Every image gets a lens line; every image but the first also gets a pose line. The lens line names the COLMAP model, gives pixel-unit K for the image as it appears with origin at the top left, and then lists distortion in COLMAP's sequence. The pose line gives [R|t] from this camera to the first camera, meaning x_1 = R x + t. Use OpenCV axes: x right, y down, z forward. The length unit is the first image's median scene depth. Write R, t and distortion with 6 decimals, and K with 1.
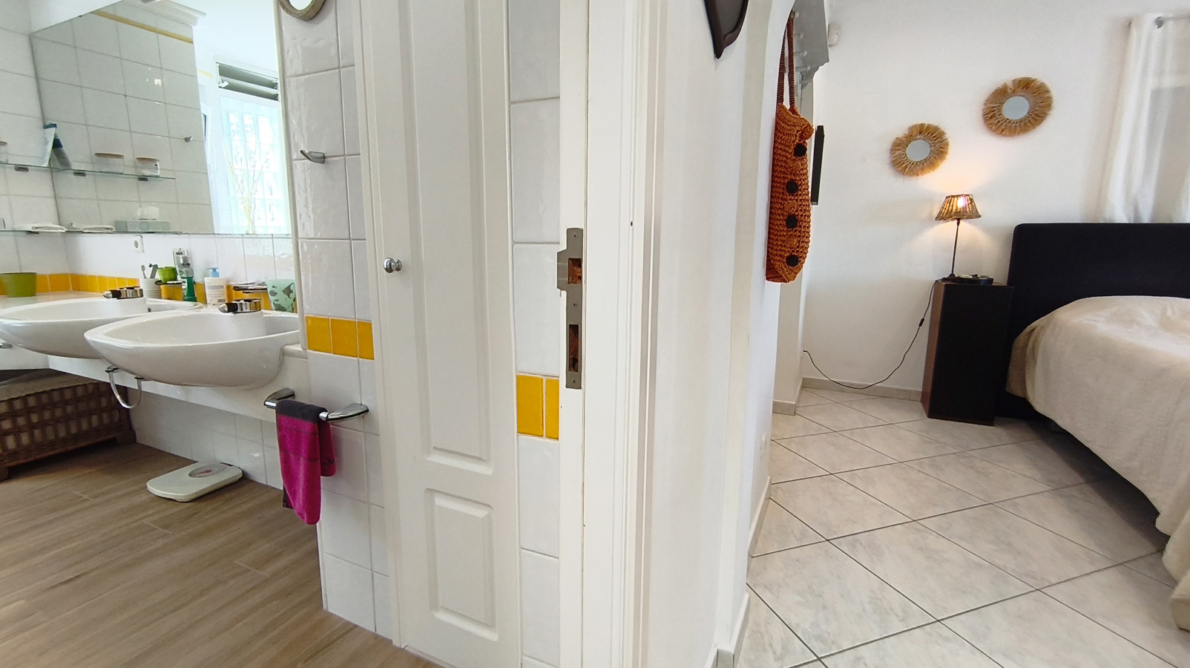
lens RADIAL K [[528.1, 0, 593.8], [0, 528.1, 322.4], [0, 0, 1]] dist [-0.014879, 0.011017]
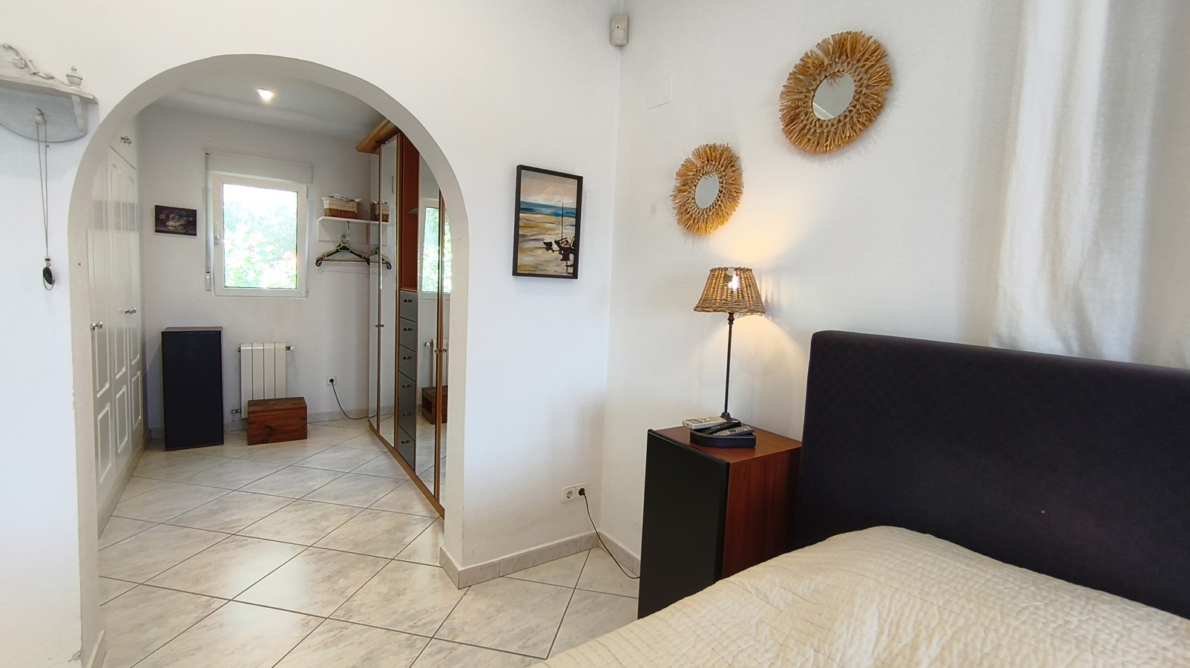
lens RADIAL K [[525.1, 0, 592.4], [0, 525.1, 320.9], [0, 0, 1]] dist [-0.001063, 0.000022]
pose [[0.853658, 0.065842, -0.516656, 0.874125], [-0.116088, 0.991076, -0.065508, -0.140654], [0.507732, 0.115899, 0.853683, 0.486243]]
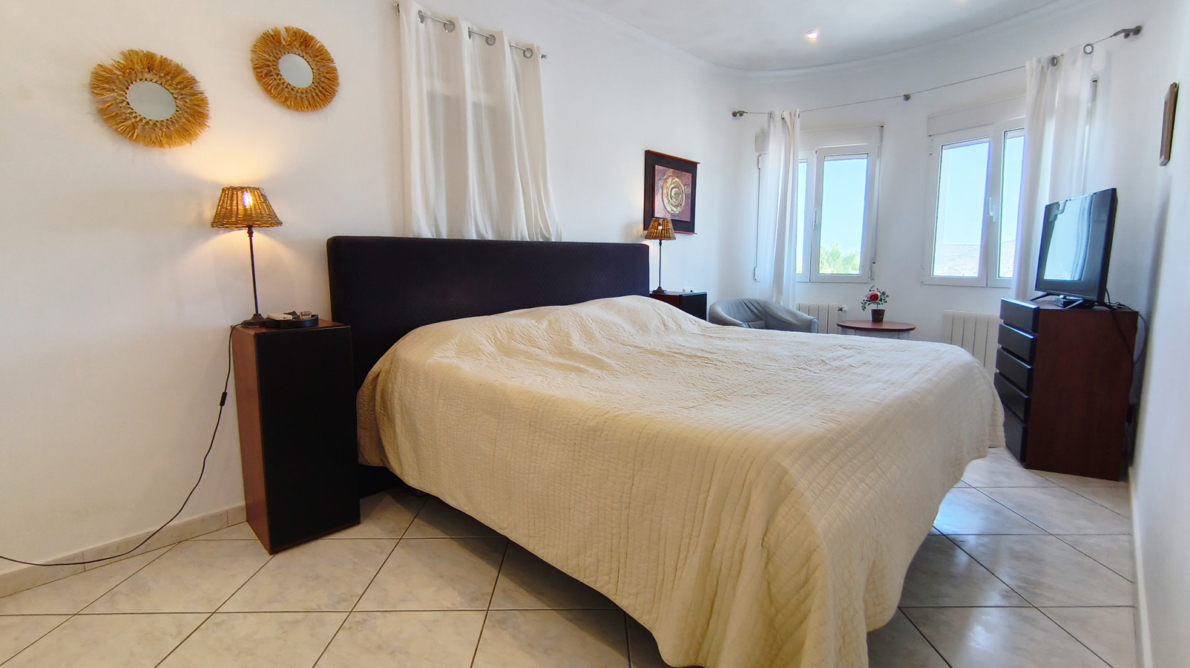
lens RADIAL K [[528.1, 0, 593.8], [0, 528.1, 322.4], [0, 0, 1]] dist [-0.014879, 0.011017]
pose [[0.333761, -0.125216, 0.934304, 0.238163], [0.160595, 0.984202, 0.074534, -0.067233], [-0.928877, 0.125168, 0.348597, 0.426661]]
